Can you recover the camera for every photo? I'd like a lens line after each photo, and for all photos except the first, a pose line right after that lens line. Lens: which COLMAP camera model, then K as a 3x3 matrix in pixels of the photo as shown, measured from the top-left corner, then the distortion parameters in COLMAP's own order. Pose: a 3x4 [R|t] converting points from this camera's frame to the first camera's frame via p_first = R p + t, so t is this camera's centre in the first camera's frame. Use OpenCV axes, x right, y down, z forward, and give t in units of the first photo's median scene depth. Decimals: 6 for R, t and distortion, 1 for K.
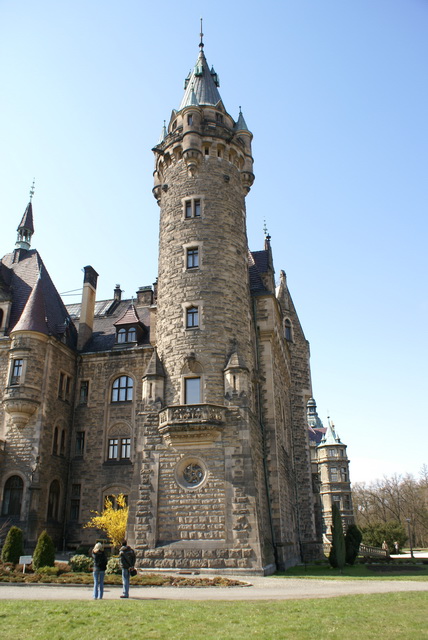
lens RADIAL K [[507.6, 0, 209.3], [0, 507.6, 325.0], [0, 0, 1]] dist [-0.151632, 0.128431]
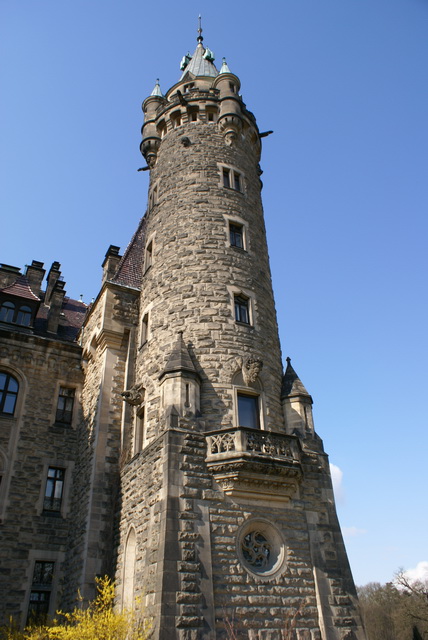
lens RADIAL K [[507.6, 0, 210.4], [0, 507.6, 323.4], [0, 0, 1]] dist [-0.151632, 0.128431]
pose [[0.767980, 0.357400, 0.531480, -0.437626], [-0.243437, 0.930434, -0.273919, 0.206654], [-0.592406, 0.080982, 0.801559, 0.512049]]
